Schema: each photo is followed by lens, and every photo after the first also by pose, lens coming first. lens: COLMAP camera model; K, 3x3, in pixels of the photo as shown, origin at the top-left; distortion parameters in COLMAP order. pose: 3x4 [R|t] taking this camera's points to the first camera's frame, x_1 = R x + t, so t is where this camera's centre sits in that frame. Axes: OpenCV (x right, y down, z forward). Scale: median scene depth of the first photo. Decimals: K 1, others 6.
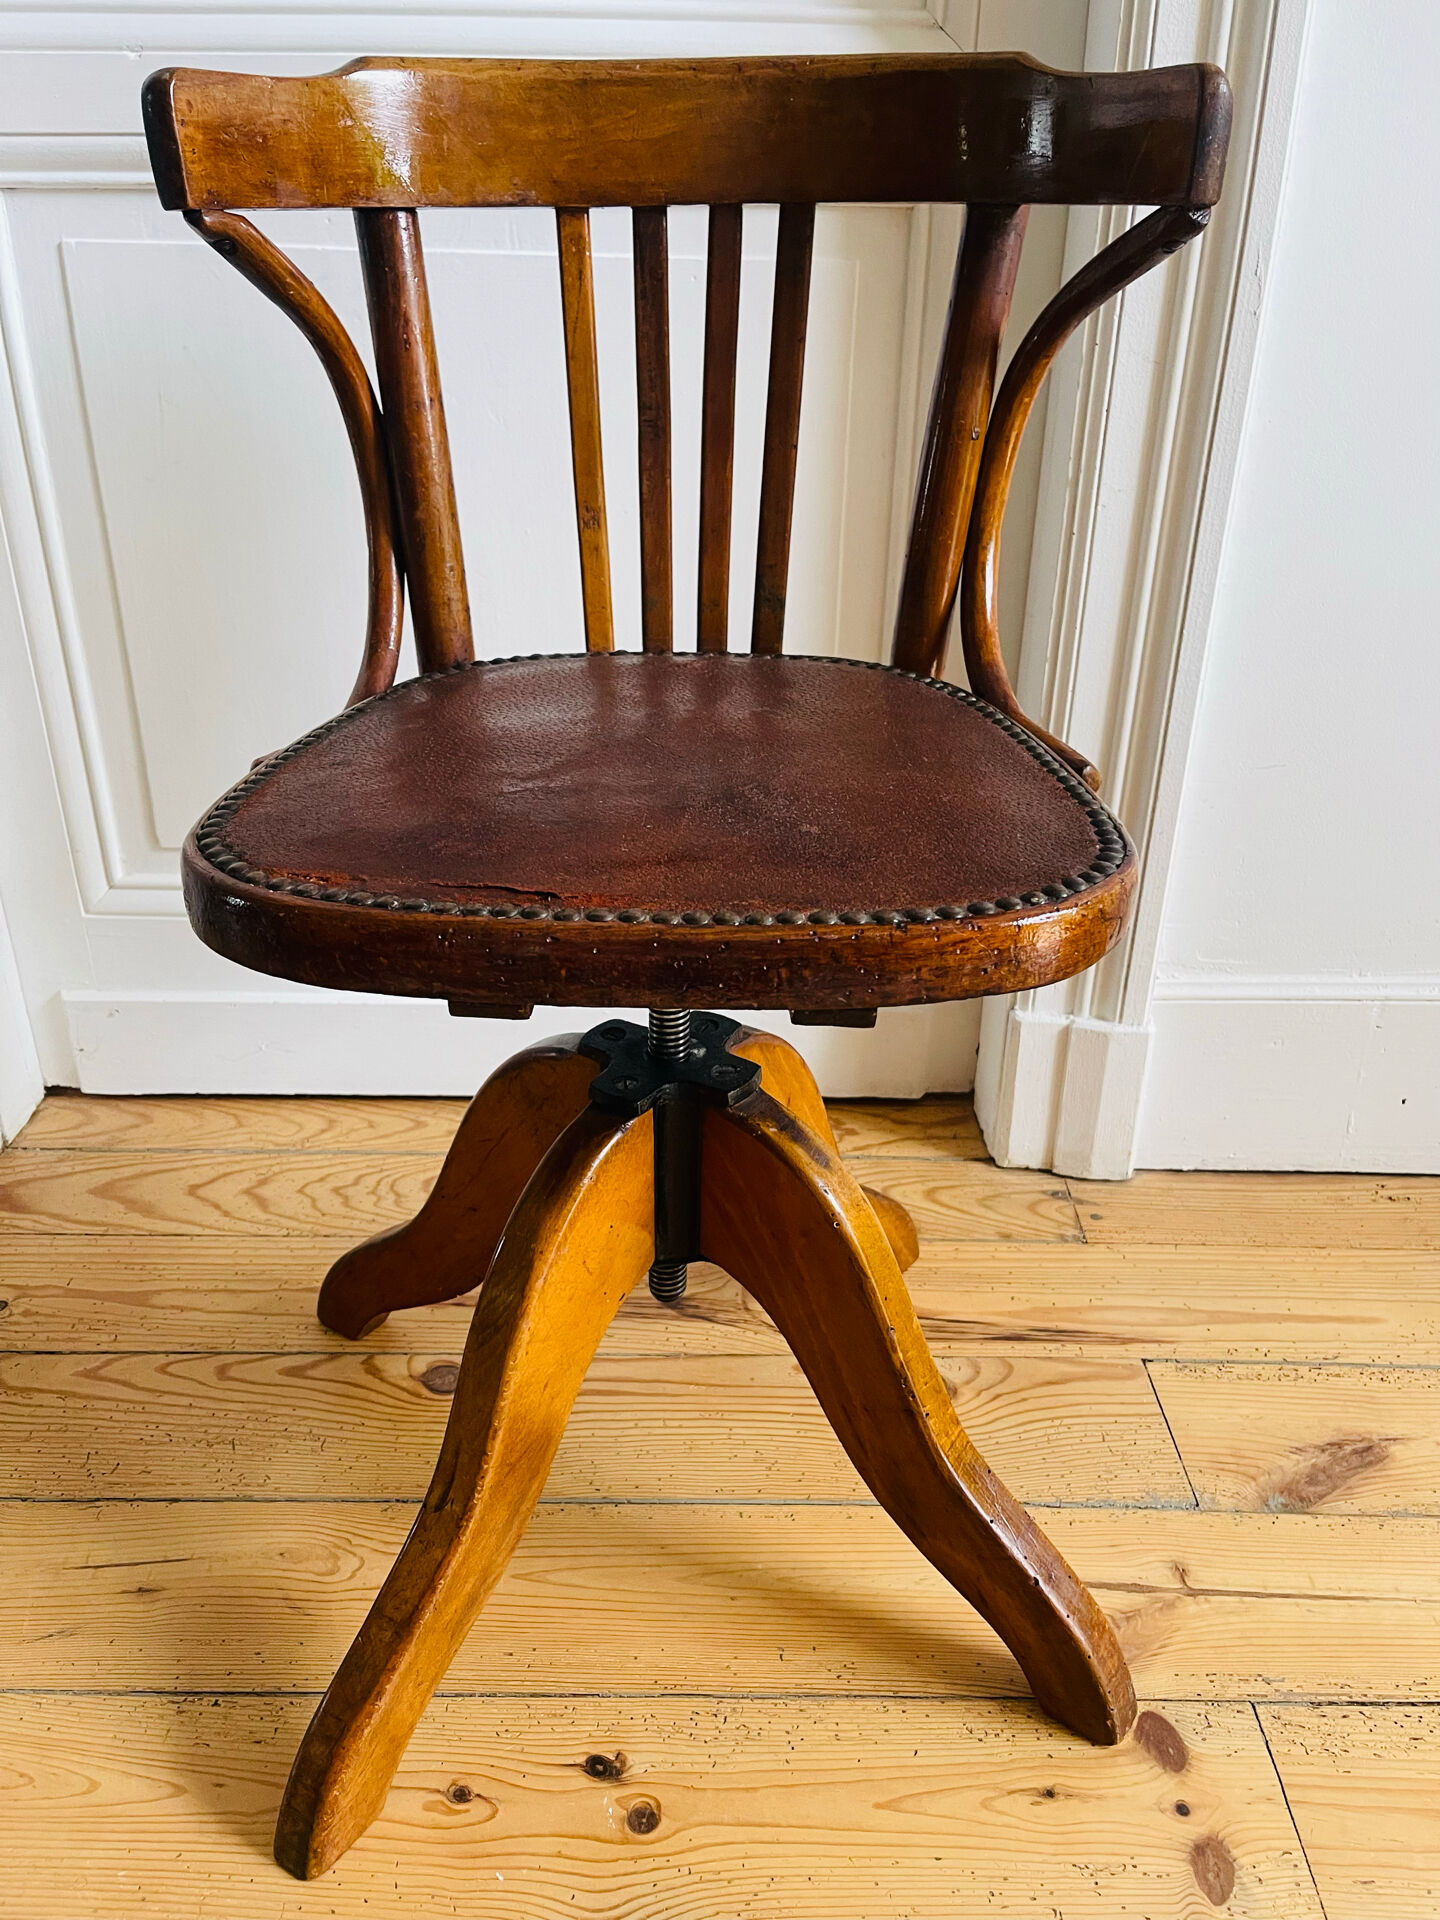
lens RADIAL K [[1473.5, 0, 725.6], [0, 1473.5, 963.1], [0, 0, 1]] dist [0.052850, -0.085935]
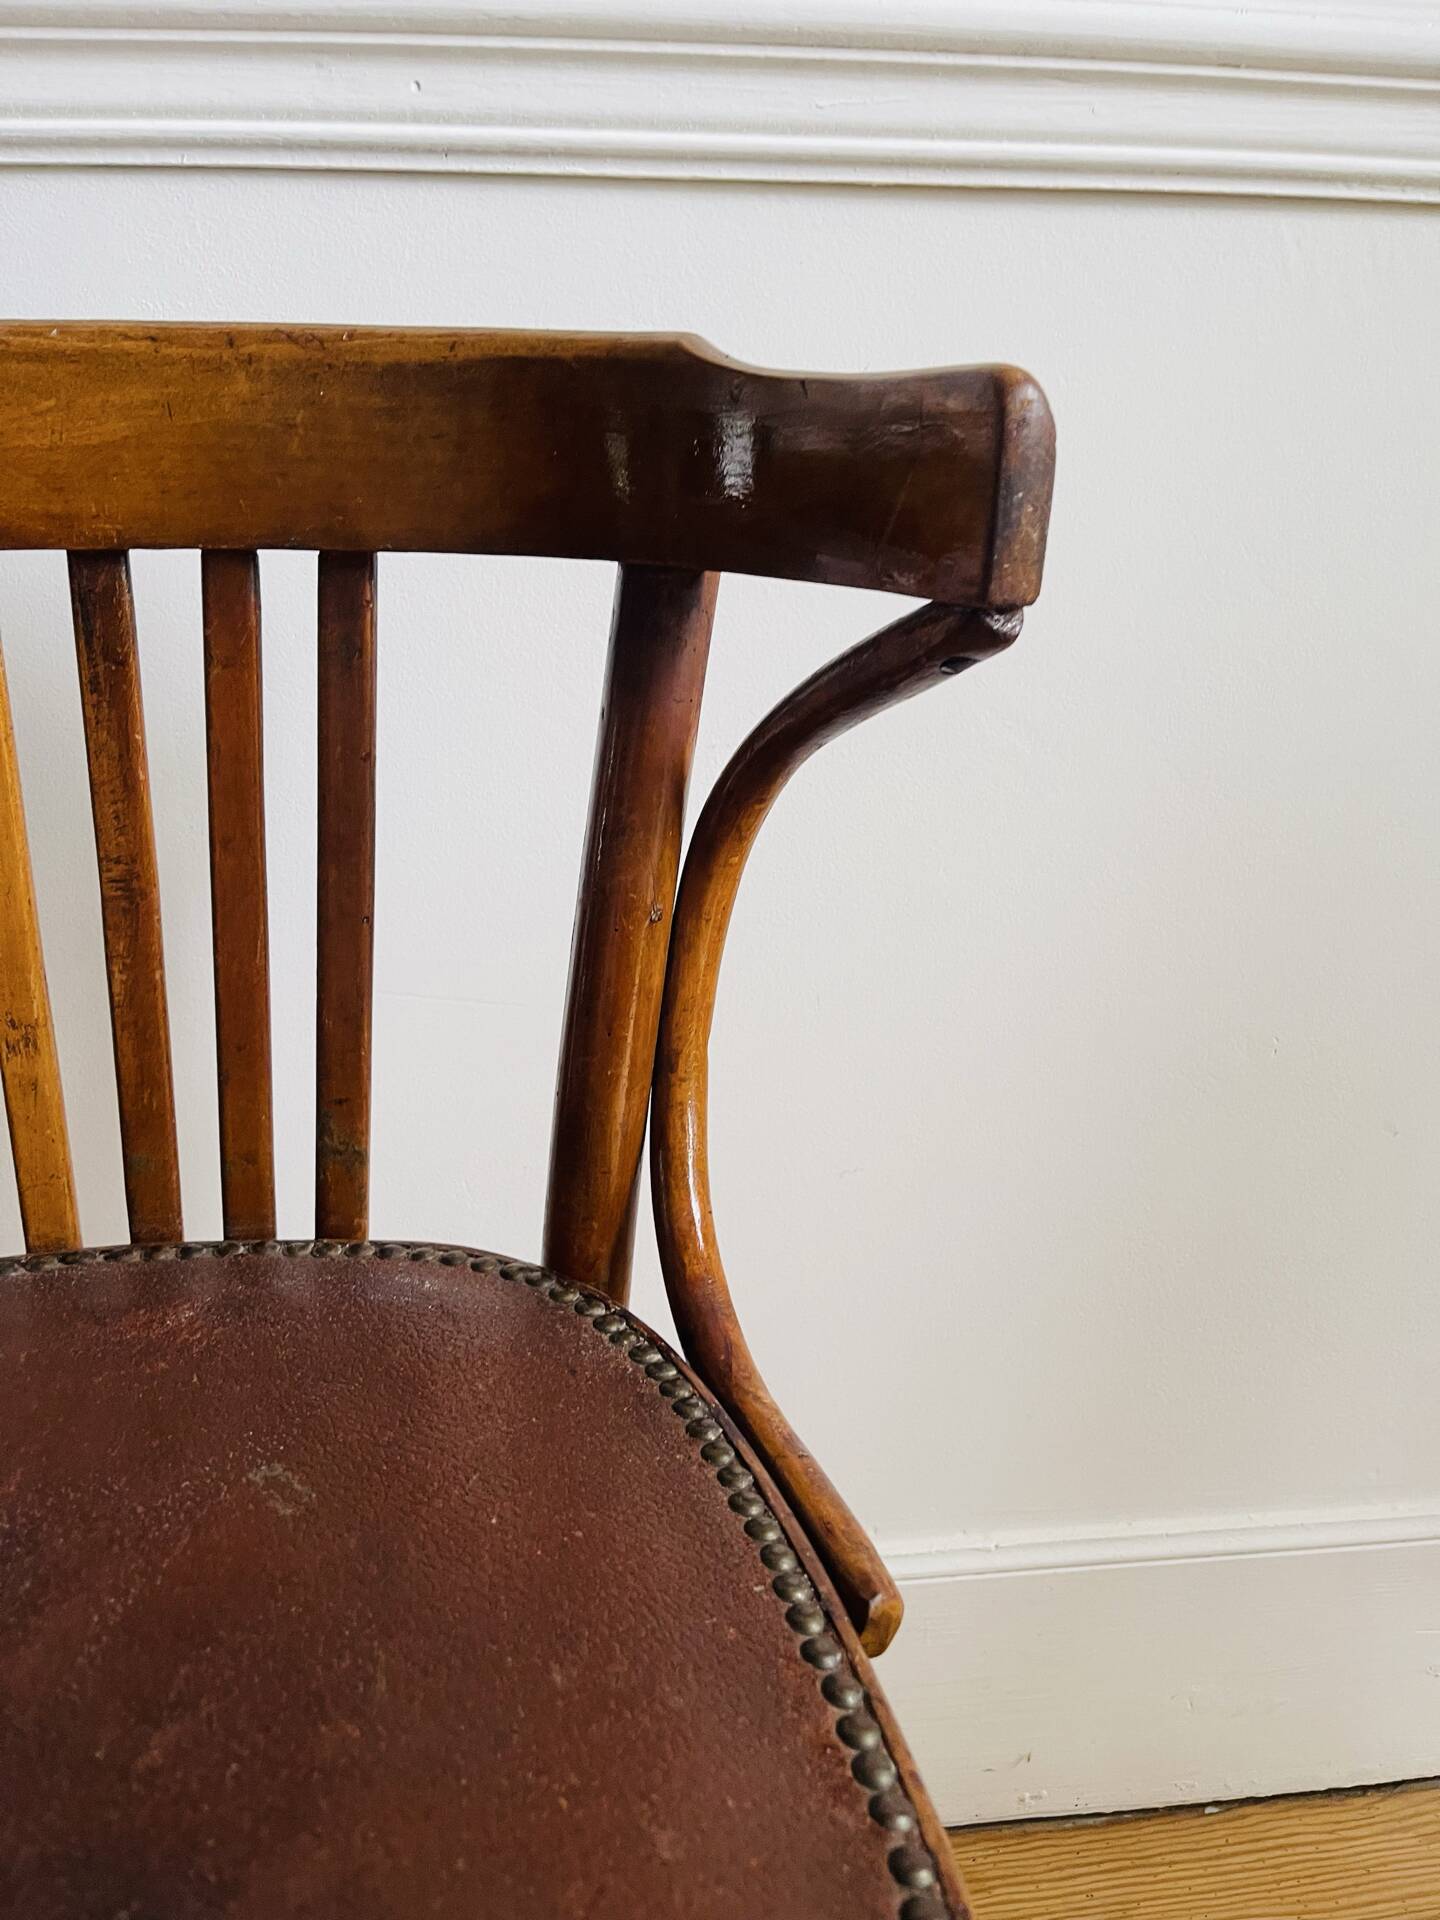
lens RADIAL K [[1473.5, 0, 716.8], [0, 1473.5, 976.1], [0, 0, 1]] dist [0.052850, -0.085935]
pose [[0.989134, -0.029593, 0.144006, 0.107977], [0.046493, 0.992225, -0.115450, -0.265397], [-0.139470, 0.120891, 0.982819, 0.408032]]
